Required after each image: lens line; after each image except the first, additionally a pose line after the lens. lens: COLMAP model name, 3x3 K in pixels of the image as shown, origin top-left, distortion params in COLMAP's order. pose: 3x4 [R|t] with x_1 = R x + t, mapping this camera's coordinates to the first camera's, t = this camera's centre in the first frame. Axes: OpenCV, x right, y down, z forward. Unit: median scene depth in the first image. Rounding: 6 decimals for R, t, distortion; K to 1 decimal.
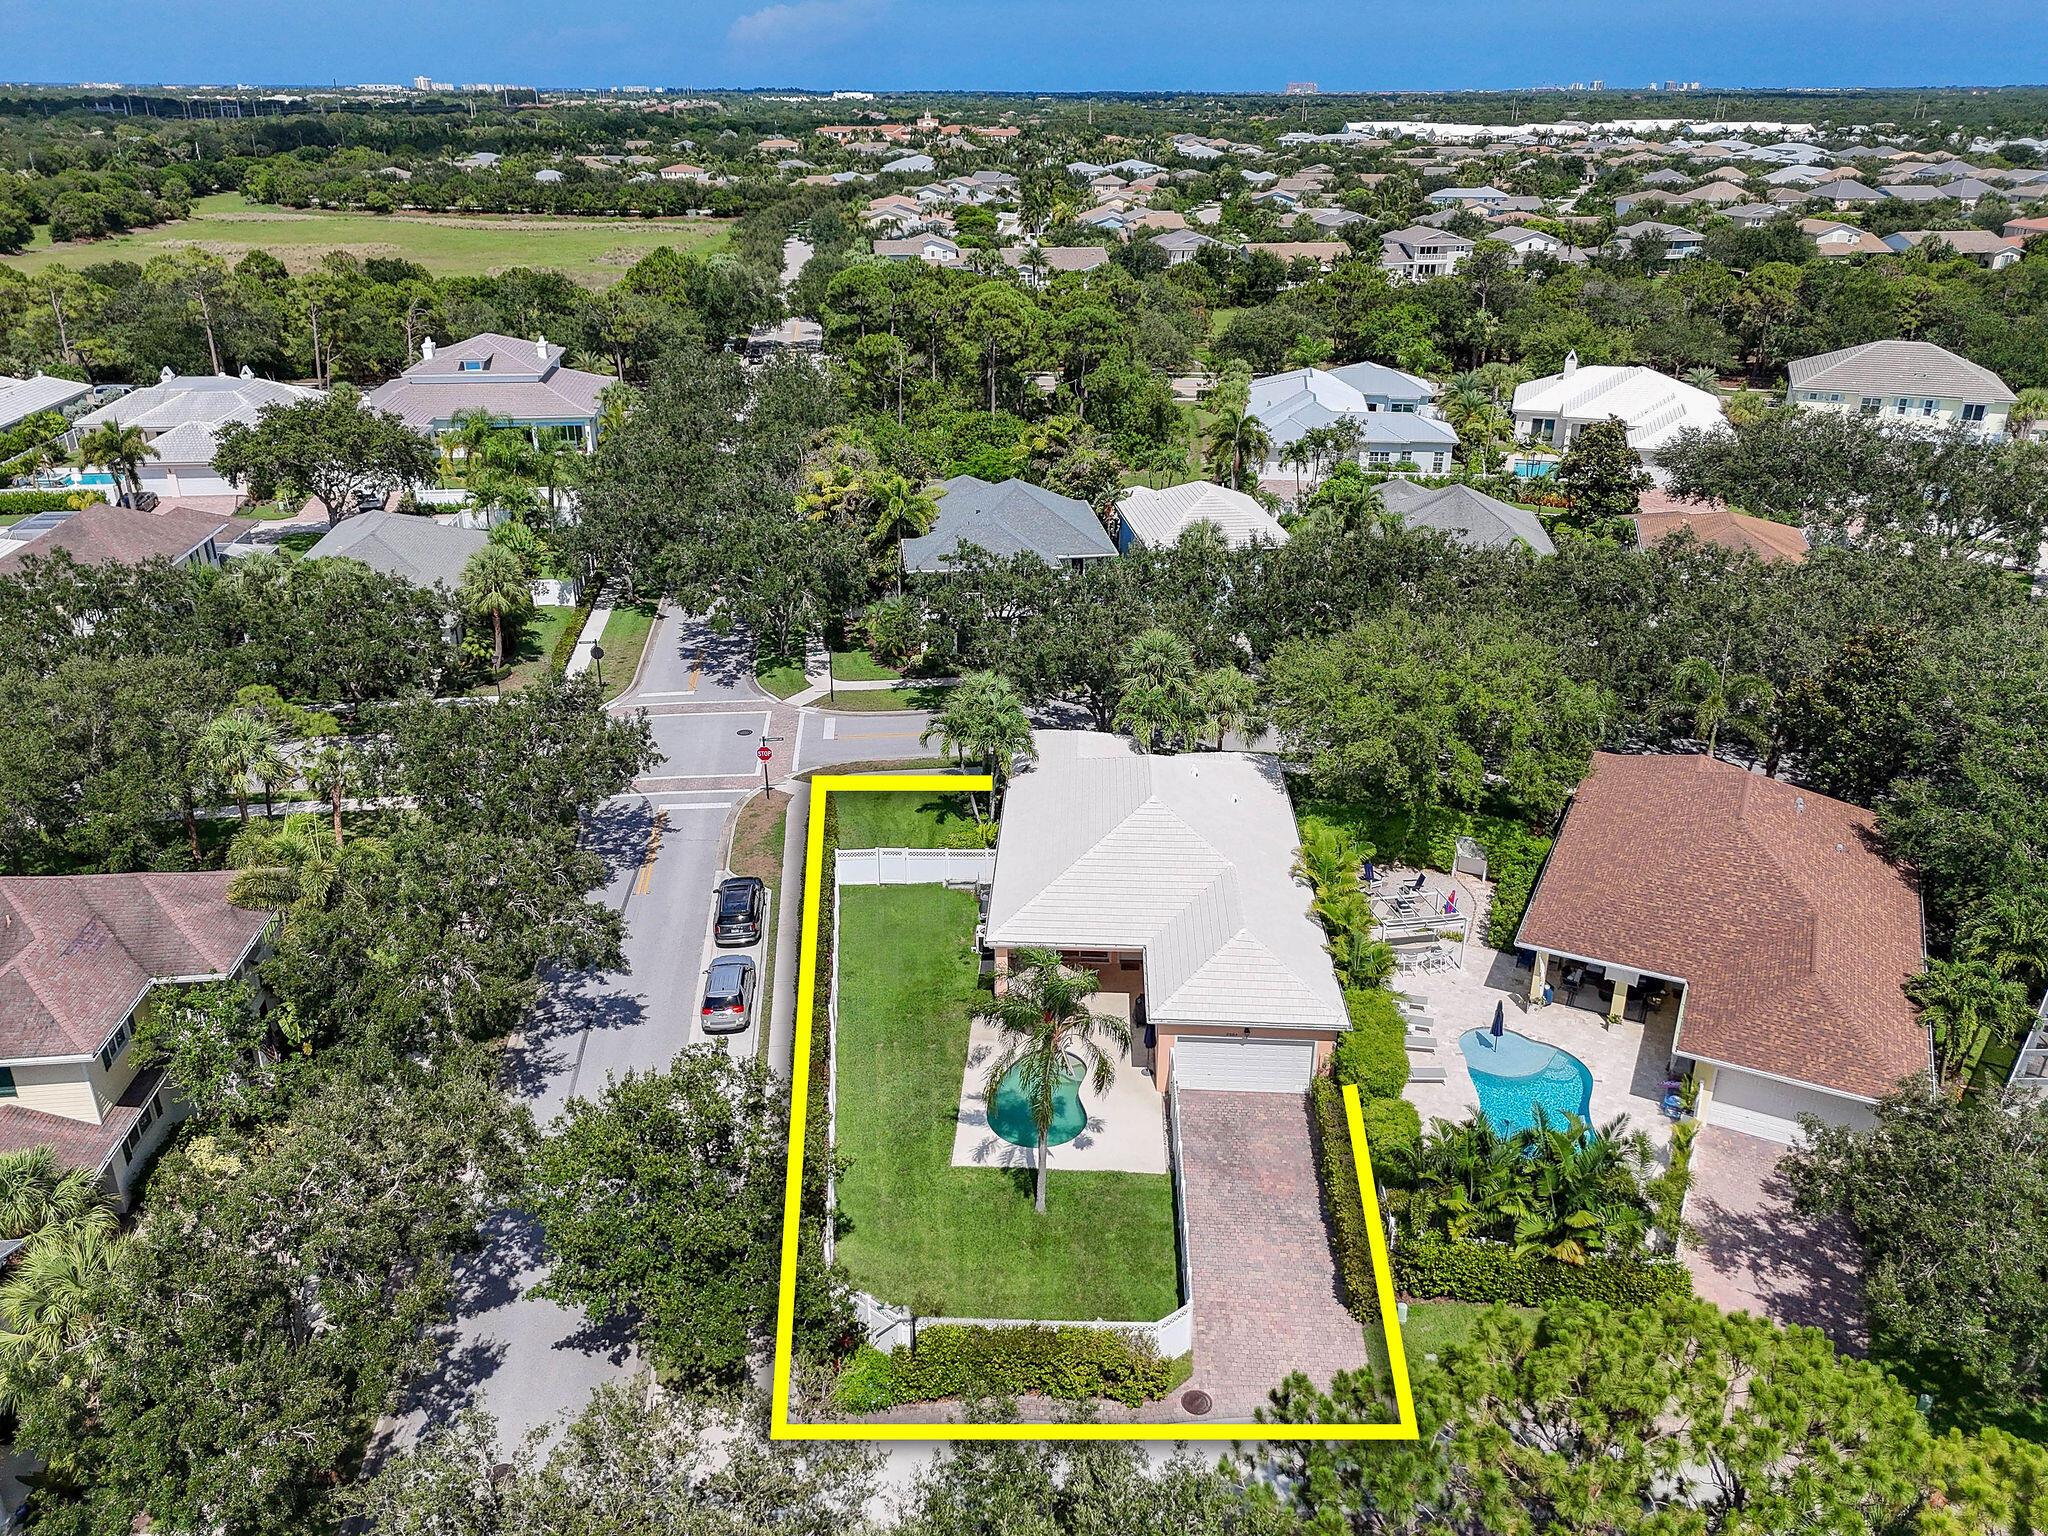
lens RADIAL K [[1537.9, 0, 1031.7], [0, 1537.9, 718.8], [0, 0, 1]] dist [0.075814, -0.069893]
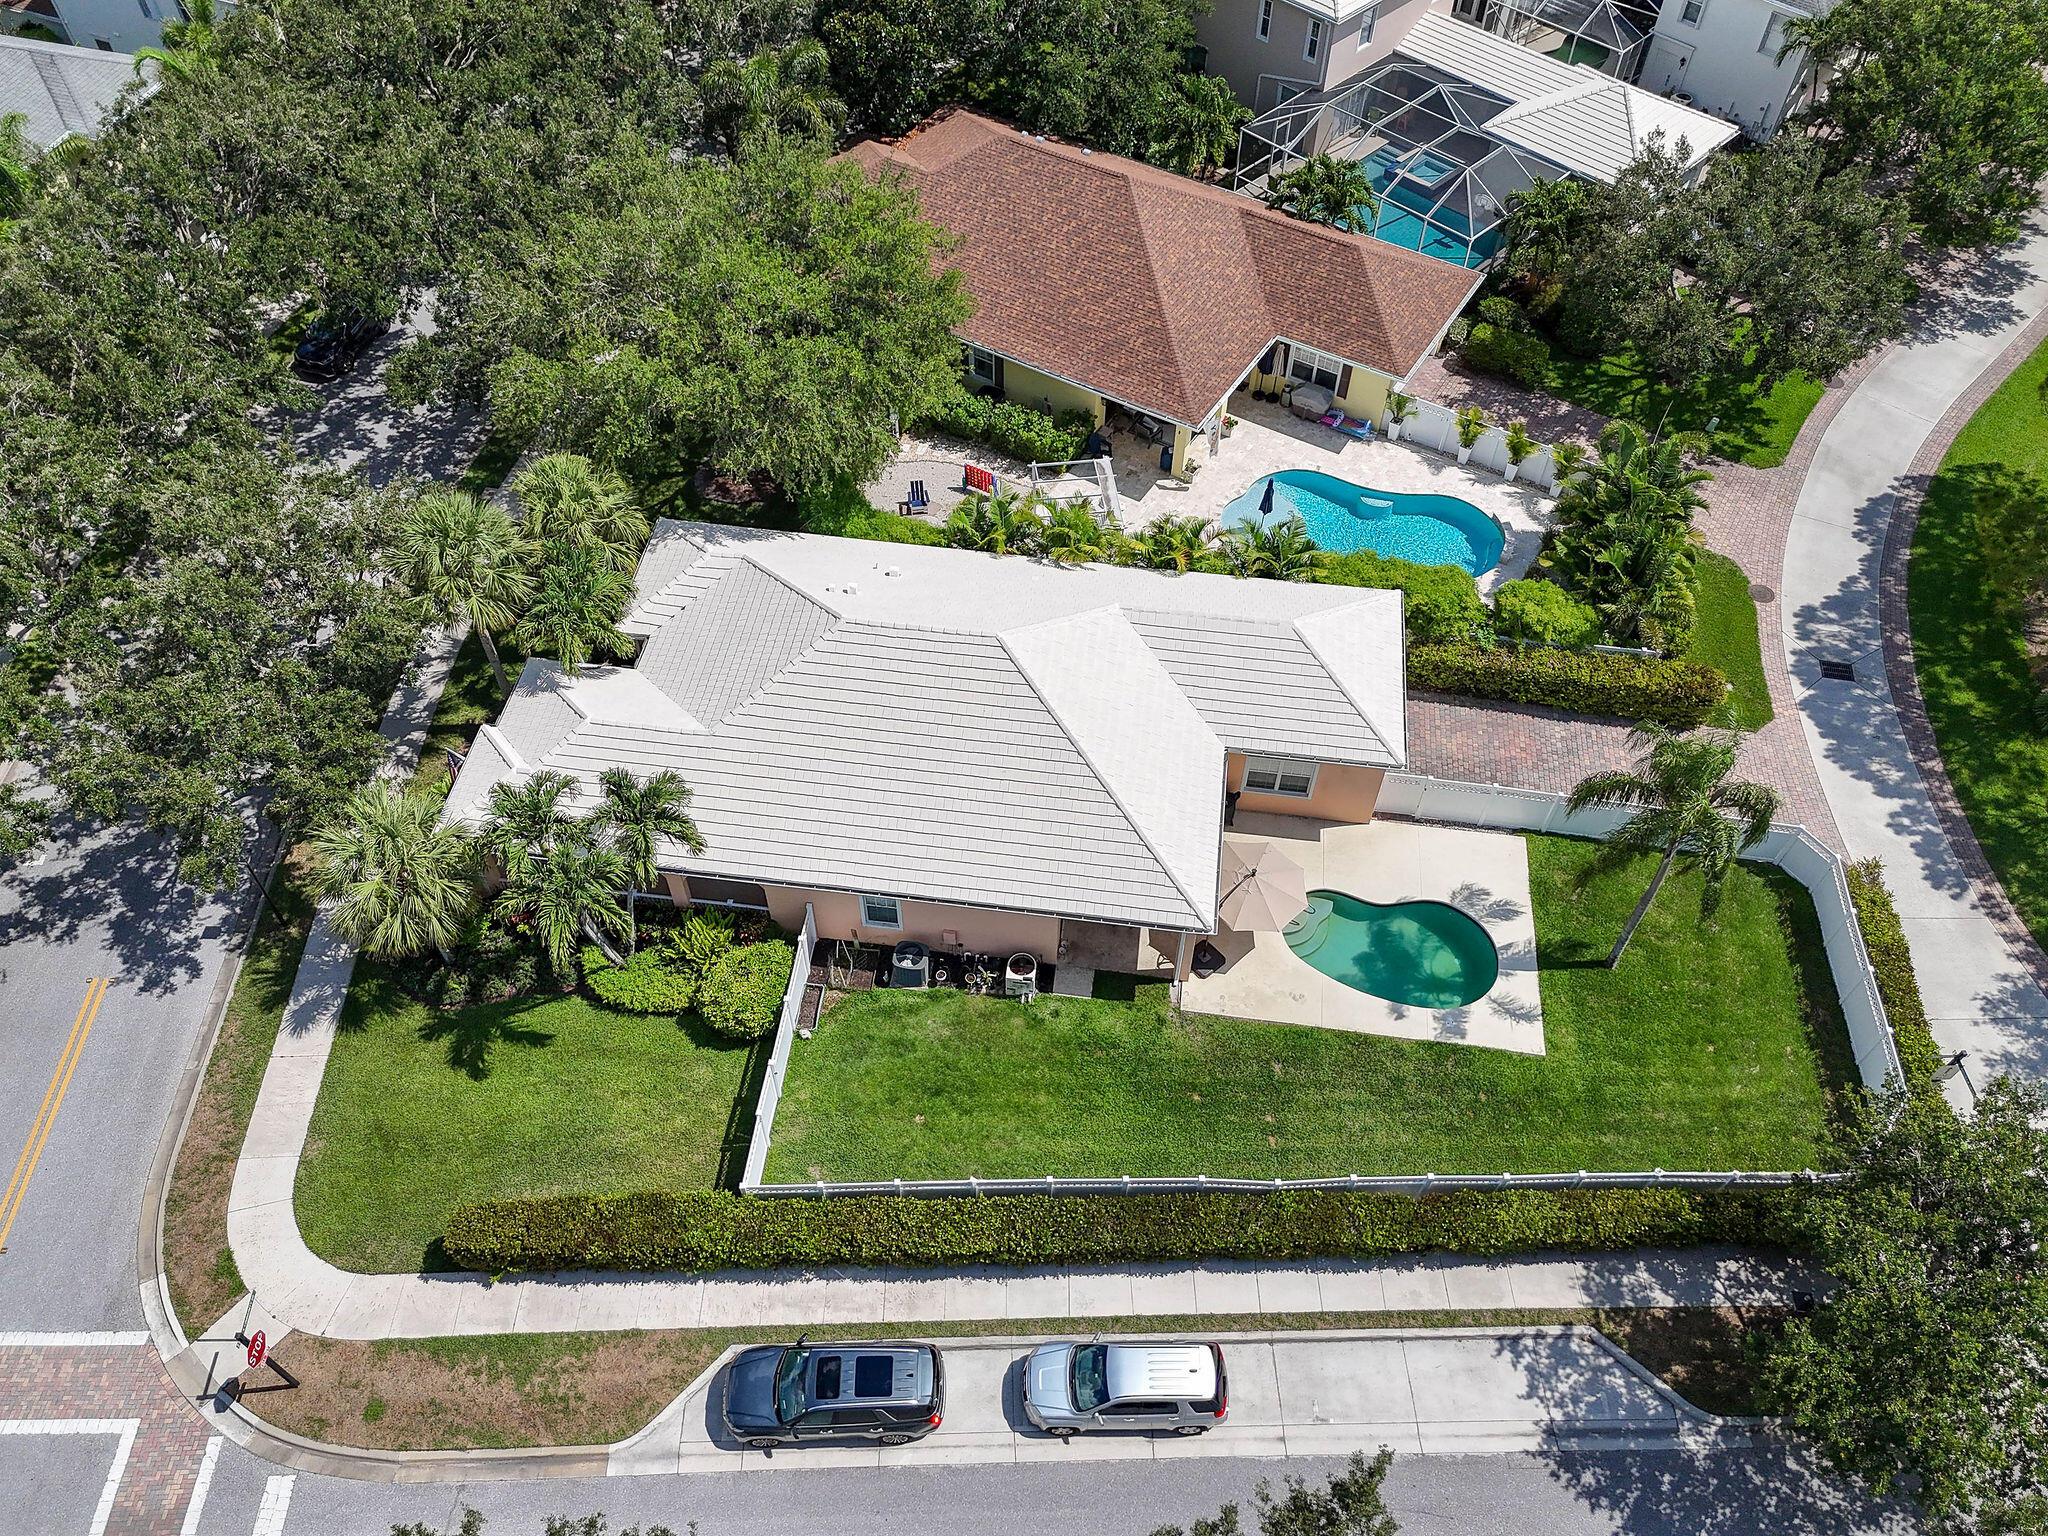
lens RADIAL K [[1518.5, 0, 1028.2], [0, 1518.5, 752.4], [0, 0, 1]] dist [0.071260, -0.054474]
pose [[0.086671, -0.773600, 0.627719, -0.330159], [0.366340, 0.610691, 0.702034, -0.334108], [-0.926436, 0.169112, 0.336330, 0.705896]]
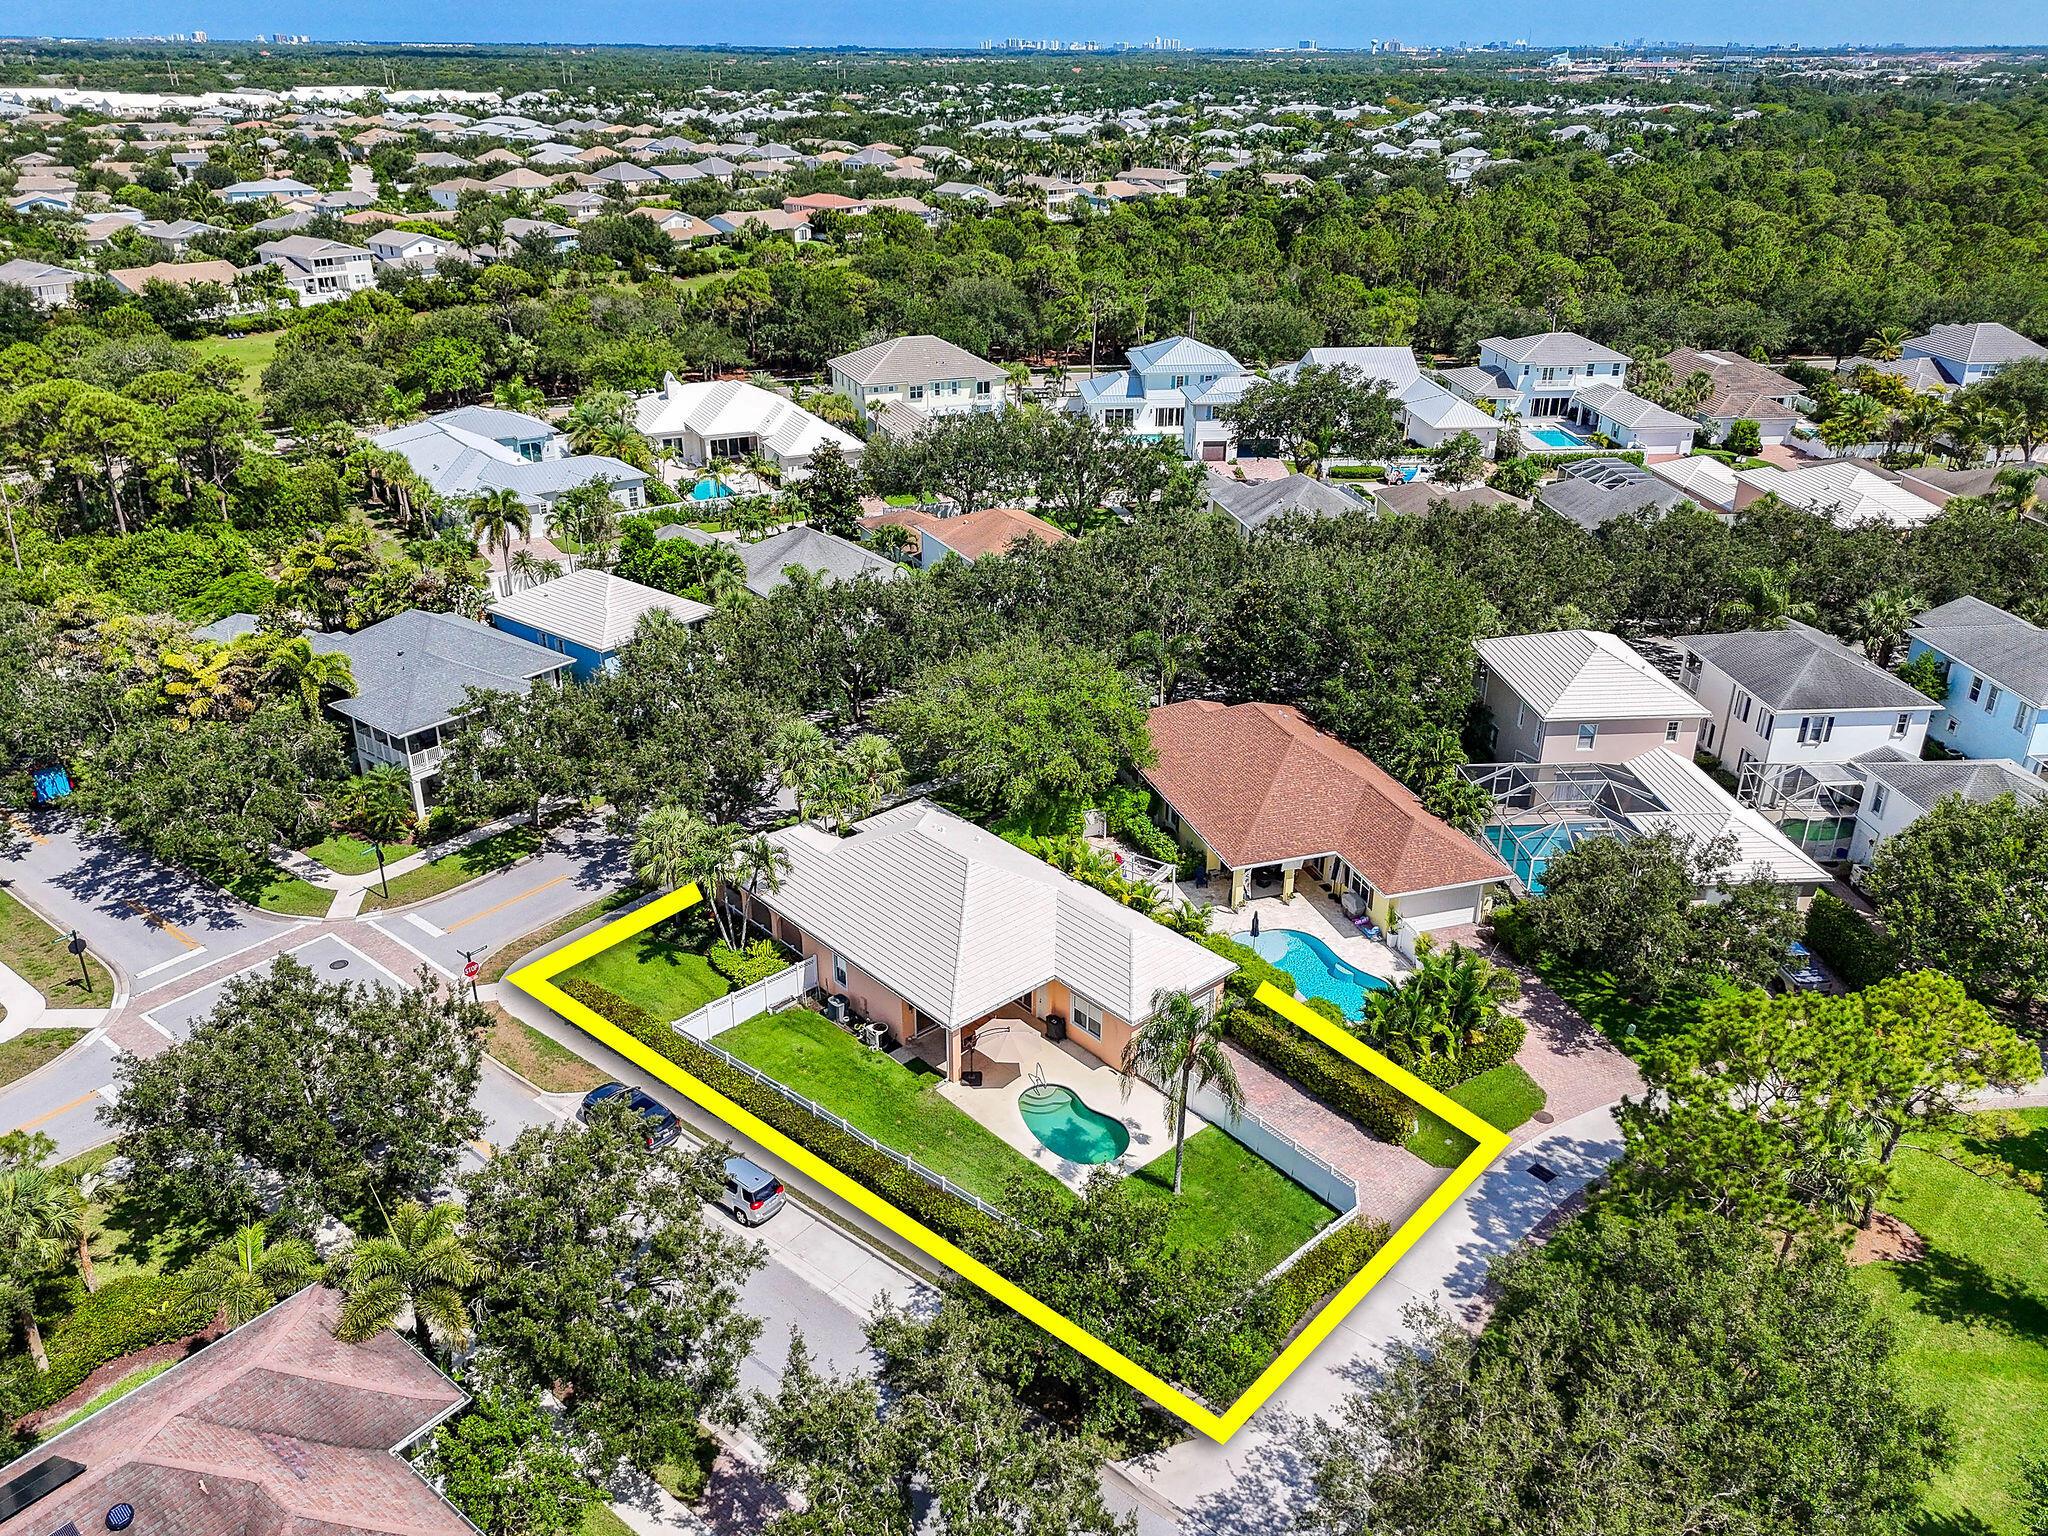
lens RADIAL K [[1518.5, 0, 1028.2], [0, 1518.5, 752.4], [0, 0, 1]] dist [0.071260, -0.054474]
pose [[0.710444, -0.291728, 0.640441, -0.543950], [0.260306, 0.954425, 0.145992, -0.166194], [-0.653843, 0.062992, 0.754004, 0.089901]]
